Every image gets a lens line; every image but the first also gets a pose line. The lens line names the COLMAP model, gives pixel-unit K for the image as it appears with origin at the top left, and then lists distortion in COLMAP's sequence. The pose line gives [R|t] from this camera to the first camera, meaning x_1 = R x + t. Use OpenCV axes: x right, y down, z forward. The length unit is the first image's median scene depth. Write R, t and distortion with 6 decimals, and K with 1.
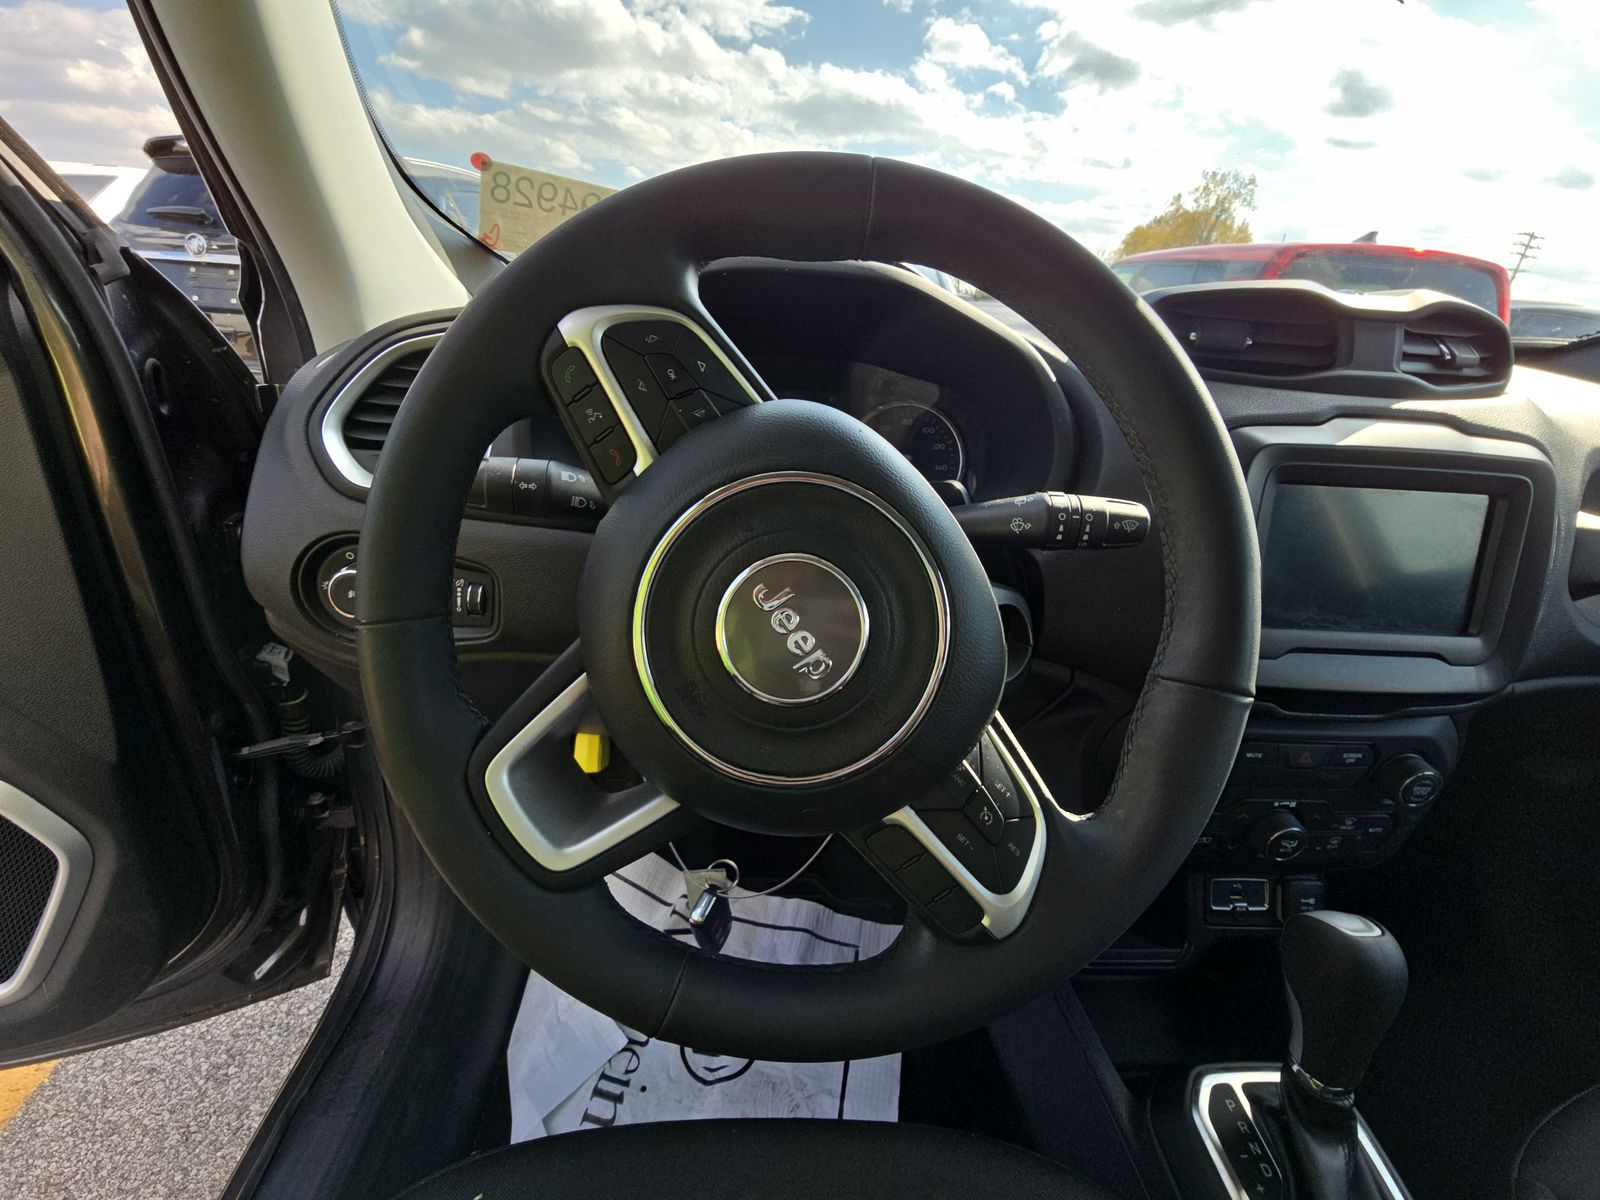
lens RADIAL K [[634.7, 0, 802.8], [0, 634.7, 603.1], [0, 0, 1]] dist [0.003816, -0.008477]
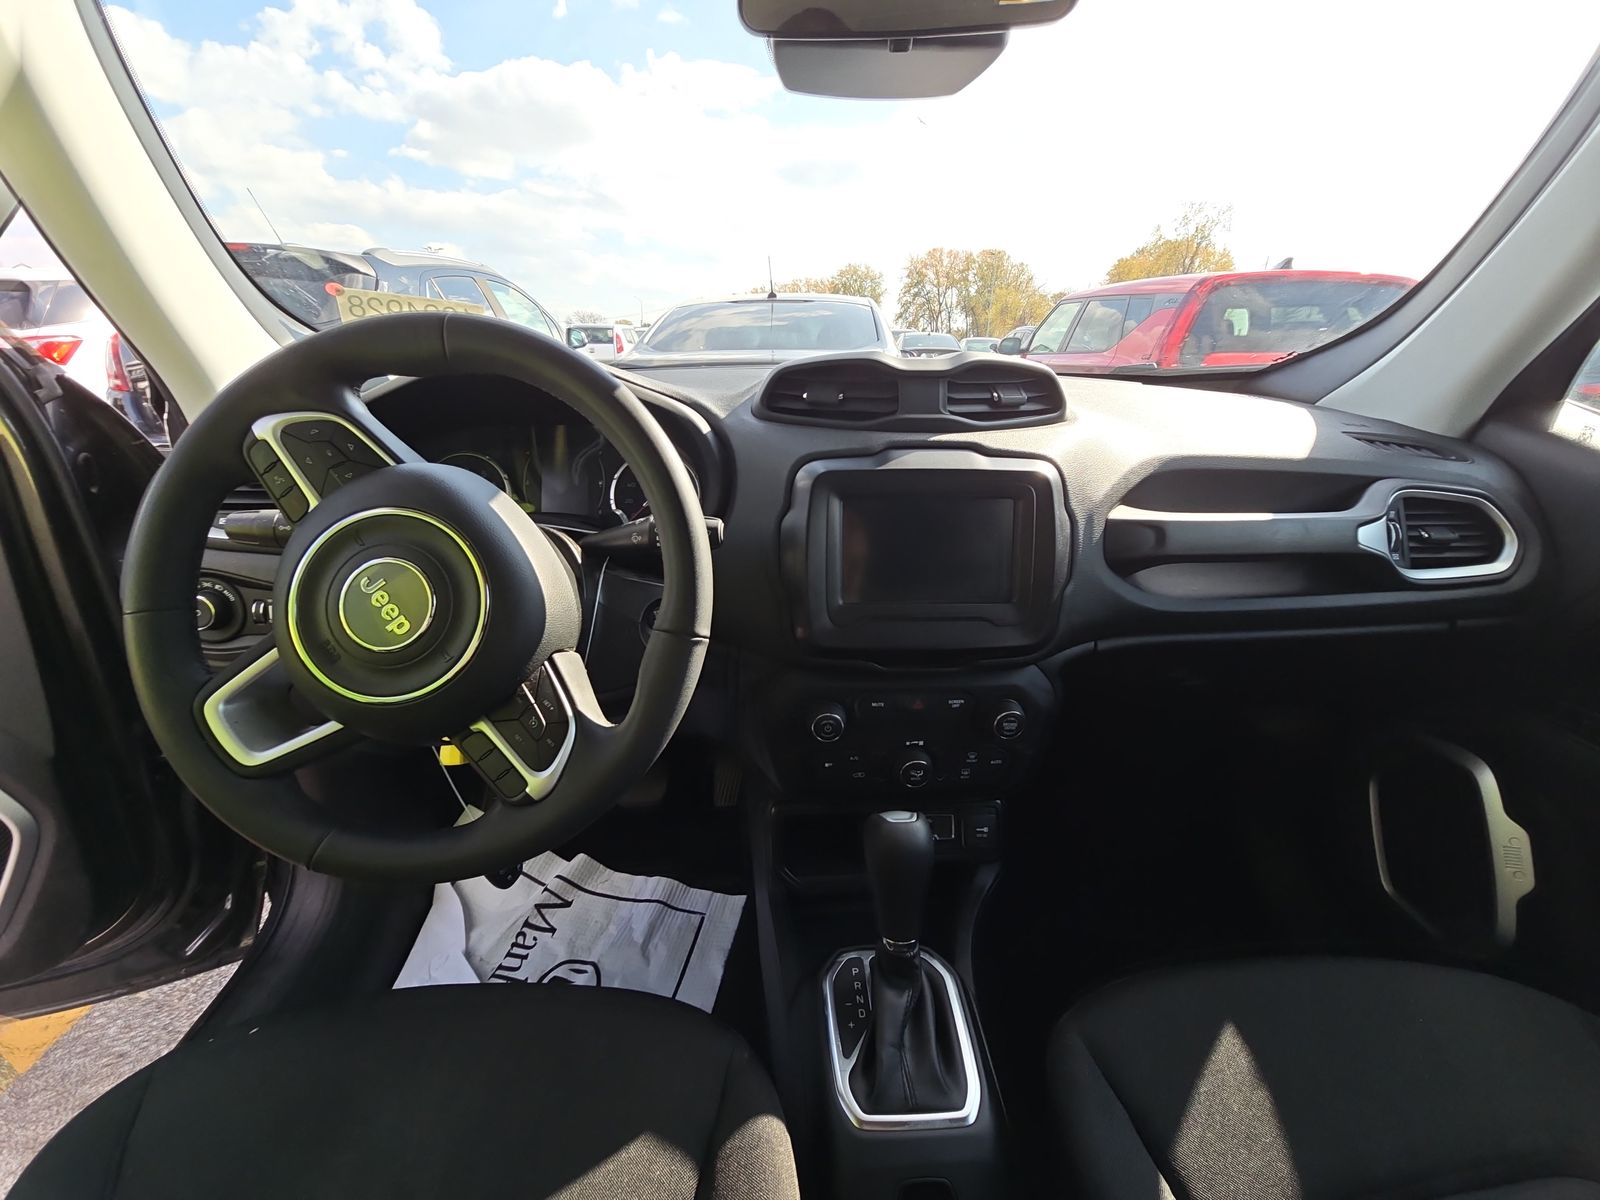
lens RADIAL K [[634.7, 0, 810.3], [0, 634.7, 607.5], [0, 0, 1]] dist [0.003816, -0.008477]
pose [[0.998483, -0.049602, -0.023883, 0.592581], [0.048237, 0.997338, -0.054681, 0.101830], [0.026531, 0.053446, 0.998218, -0.314286]]
